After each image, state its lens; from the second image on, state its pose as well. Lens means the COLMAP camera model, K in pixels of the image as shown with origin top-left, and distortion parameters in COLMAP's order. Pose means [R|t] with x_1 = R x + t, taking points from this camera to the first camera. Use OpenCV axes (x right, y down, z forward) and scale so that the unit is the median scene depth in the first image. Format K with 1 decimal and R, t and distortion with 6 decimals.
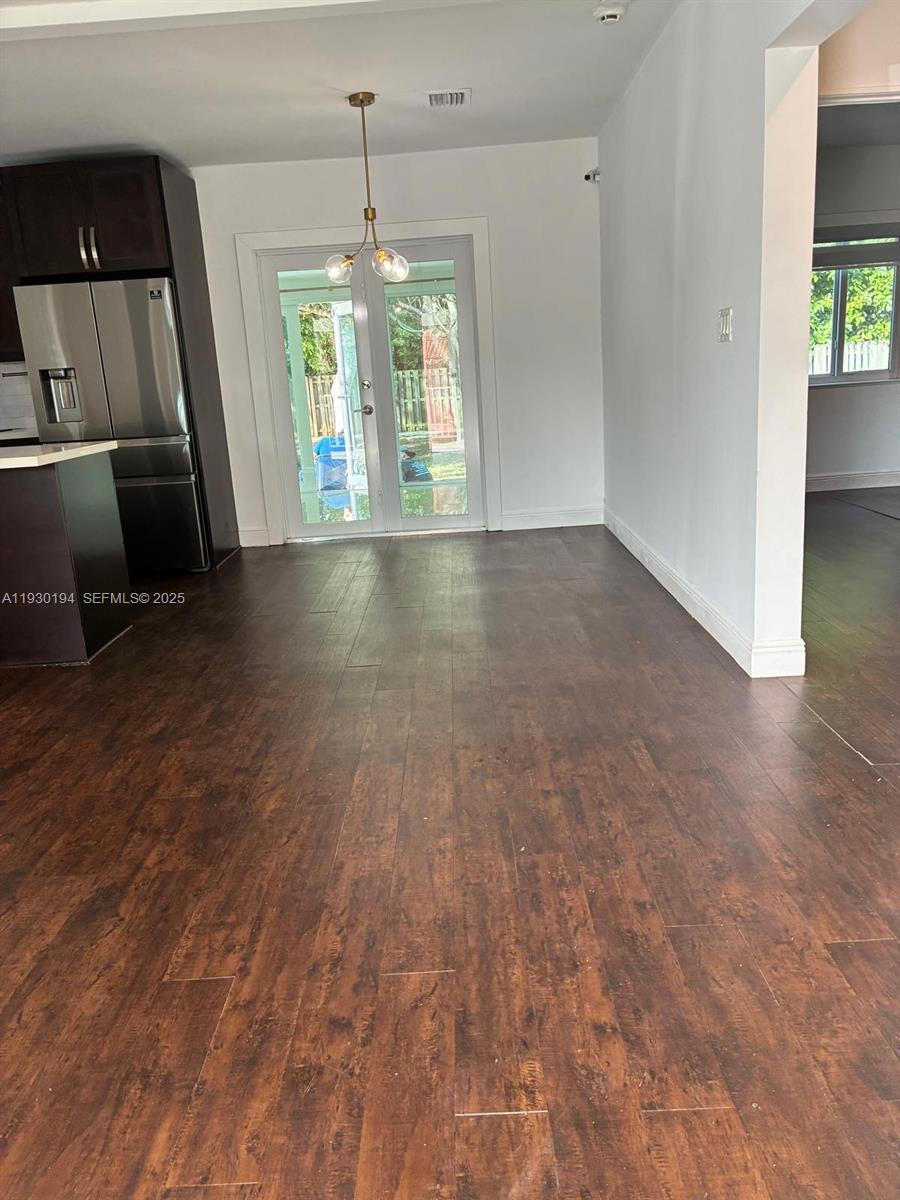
lens RADIAL K [[914.7, 0, 433.2], [0, 914.7, 600.4], [0, 0, 1]] dist [0.037121, -0.048074]
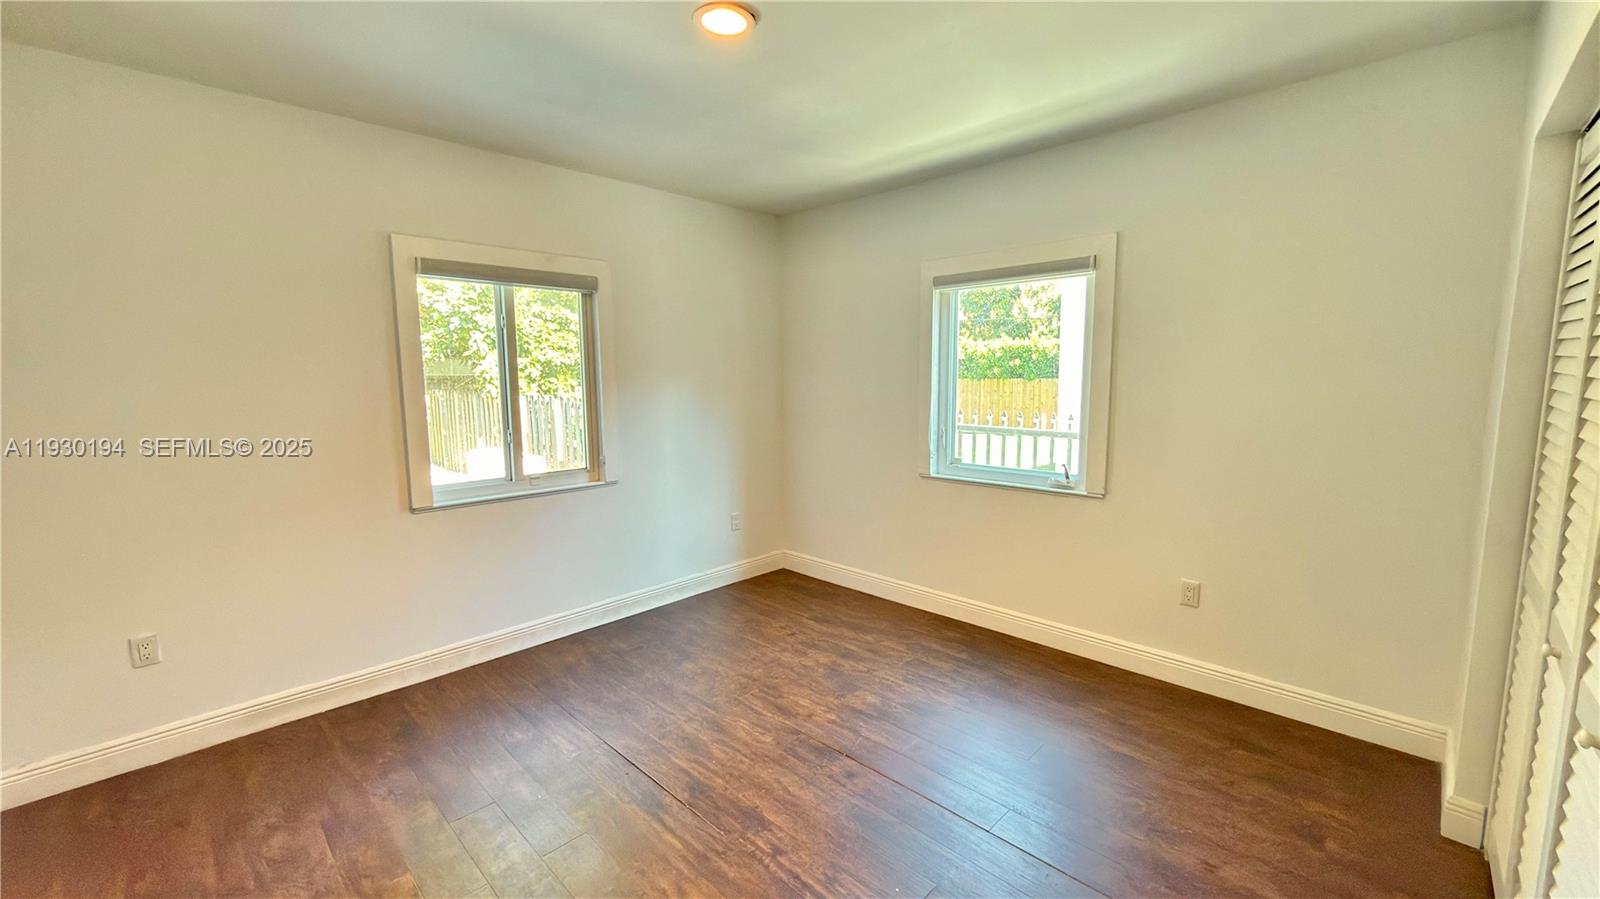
lens RADIAL K [[630.8, 0, 800.4], [0, 630.8, 452.2], [0, 0, 1]] dist [0.000498, 0.000071]
pose [[0.685748, -0.030147, 0.727214, 0.118644], [0.140465, 0.985841, -0.091587, -0.092995], [-0.714156, 0.164953, 0.680273, 0.257167]]
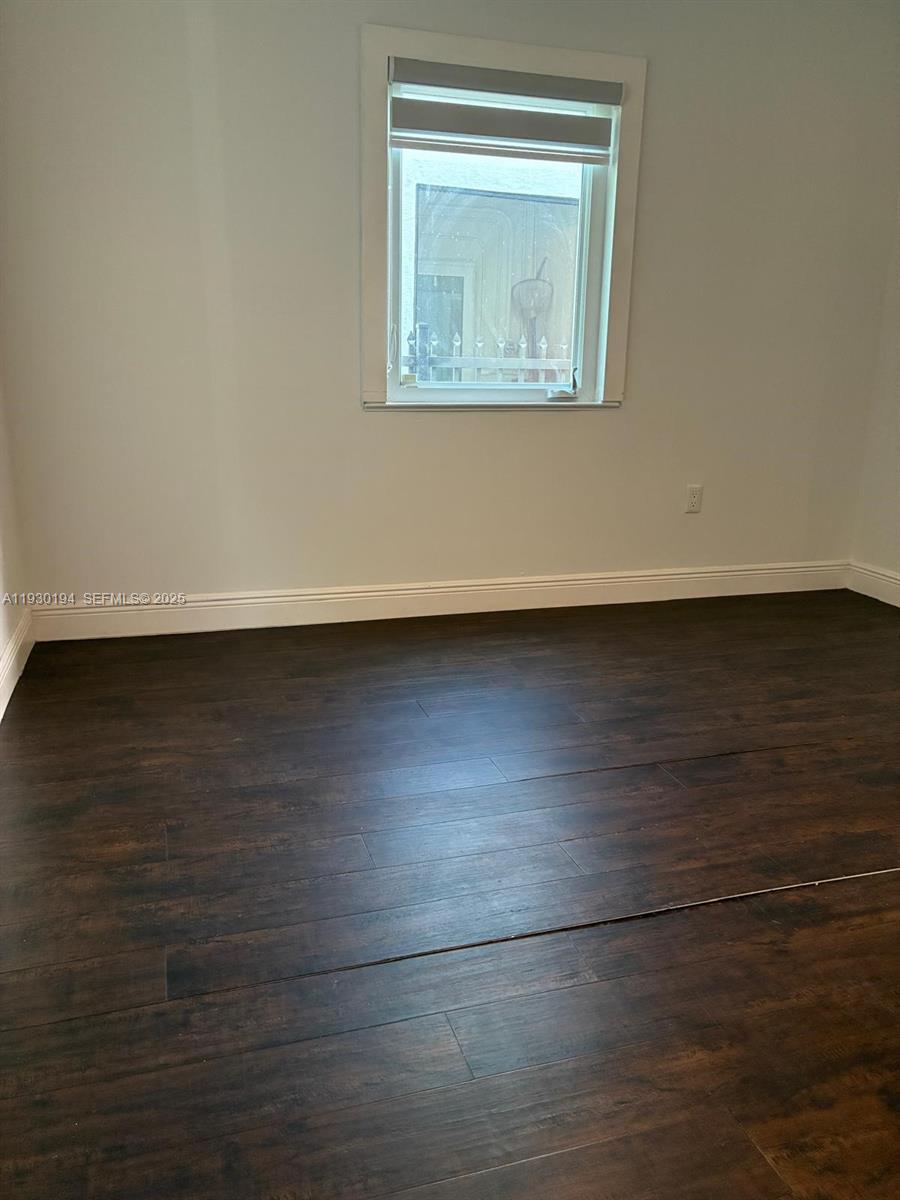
lens RADIAL K [[897.0, 0, 448.4], [0, 897.0, 601.3], [0, 0, 1]] dist [0.039030, -0.052678]
pose [[-0.314941, -0.188767, 0.930150, 0.112582], [0.229319, 0.935852, 0.267570, -0.109891], [-0.920991, 0.297569, -0.251450, 0.449858]]
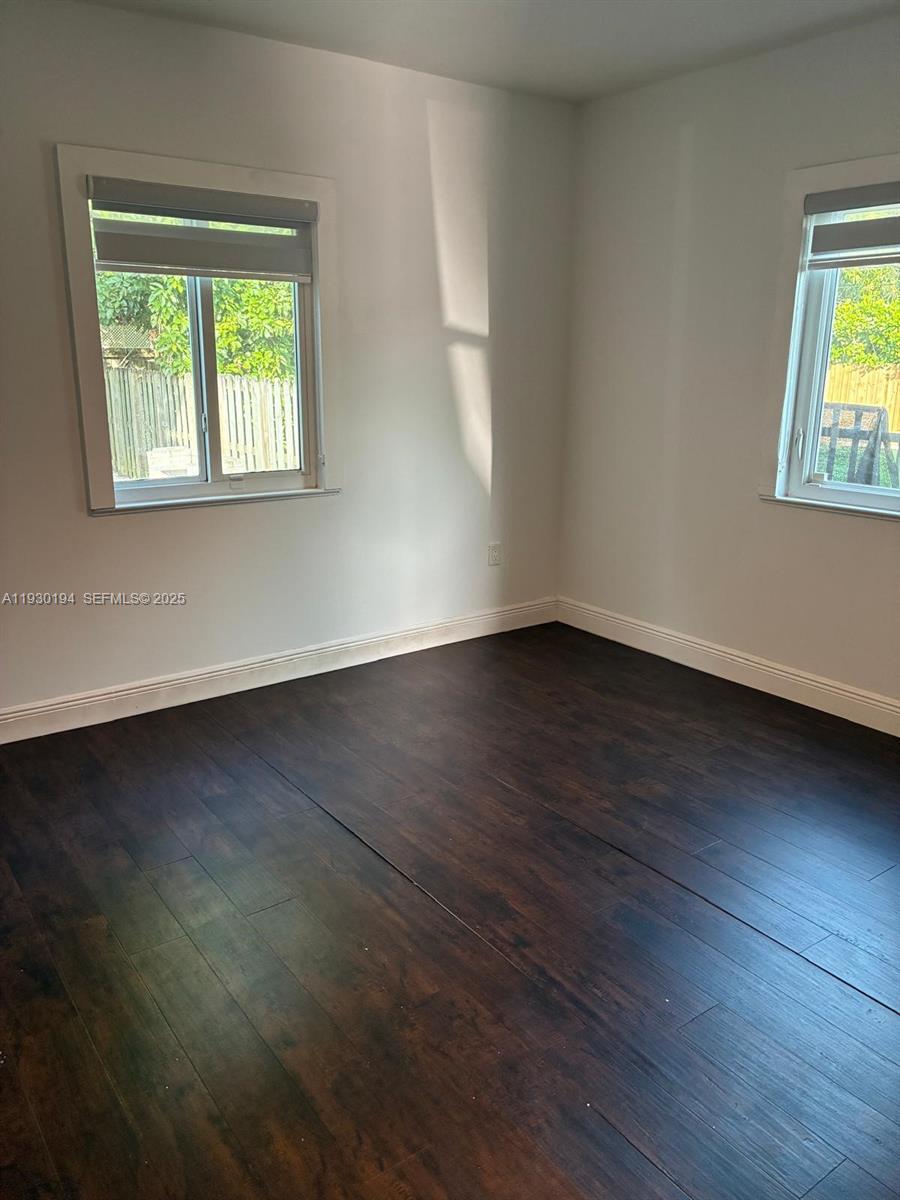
lens RADIAL K [[897.0, 0, 448.4], [0, 897.0, 601.3], [0, 0, 1]] dist [0.039030, -0.052678]
pose [[0.796604, -0.091238, 0.597576, 0.112986], [0.089274, 0.995461, 0.032980, -0.087400], [-0.597873, 0.027076, 0.801134, 0.247754]]
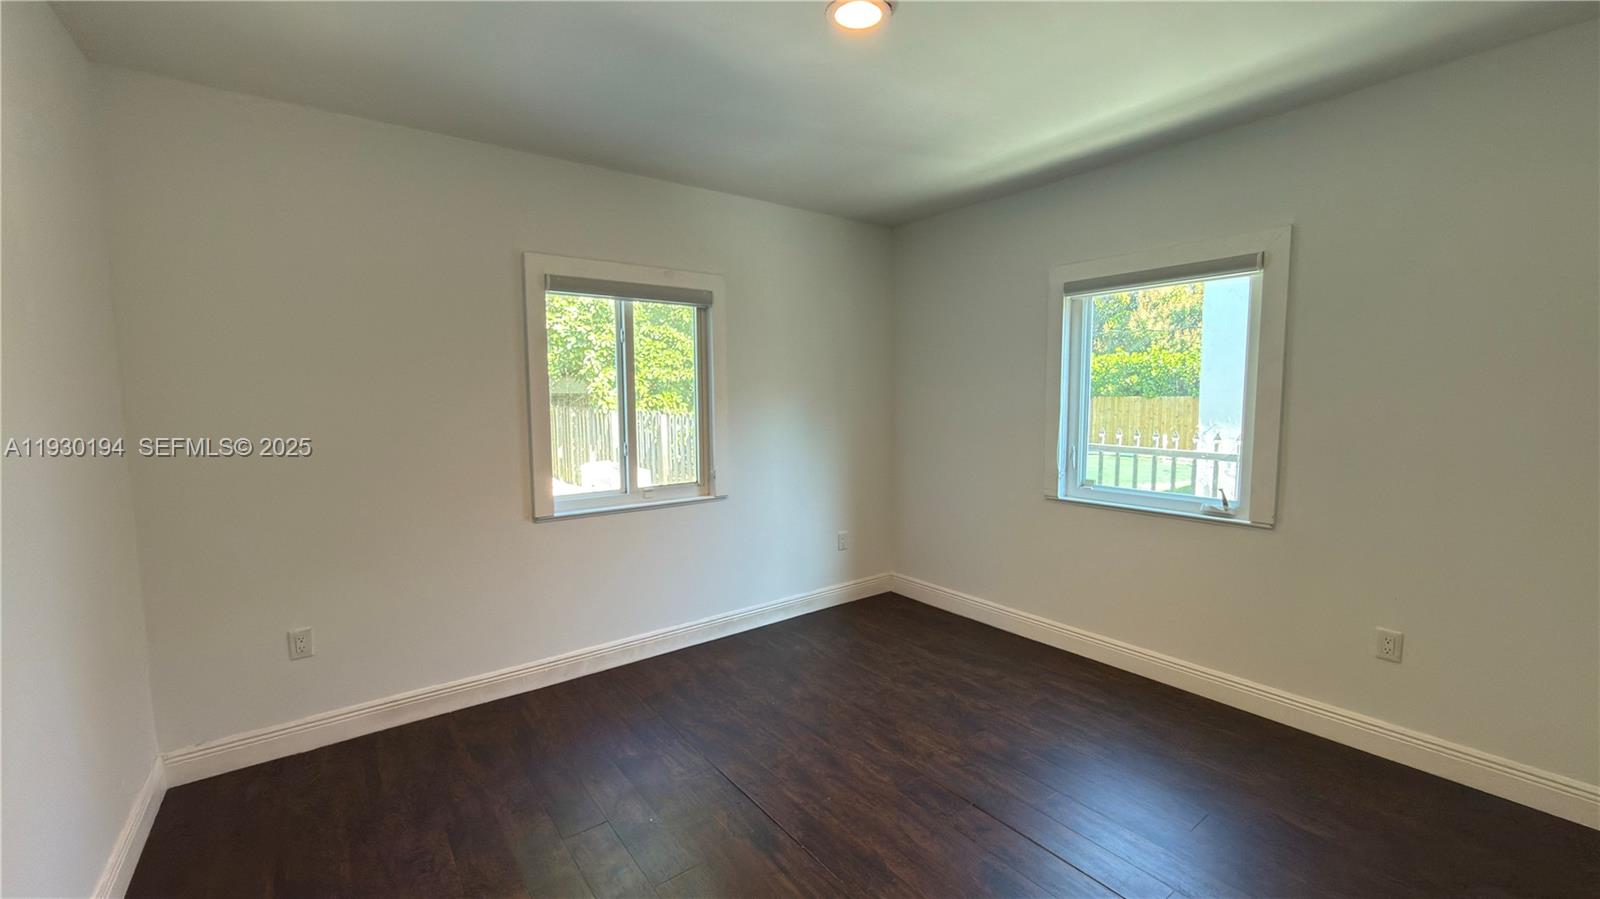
lens RADIAL K [[634.2, 0, 802.7], [0, 634.2, 452.6], [0, 0, 1]] dist [0.001030, 0.000085]
pose [[0.783413, 0.000644, 0.621501, 0.119239], [0.108163, 0.984598, -0.137361, -0.094134], [-0.612017, 0.174834, 0.771277, 0.267955]]
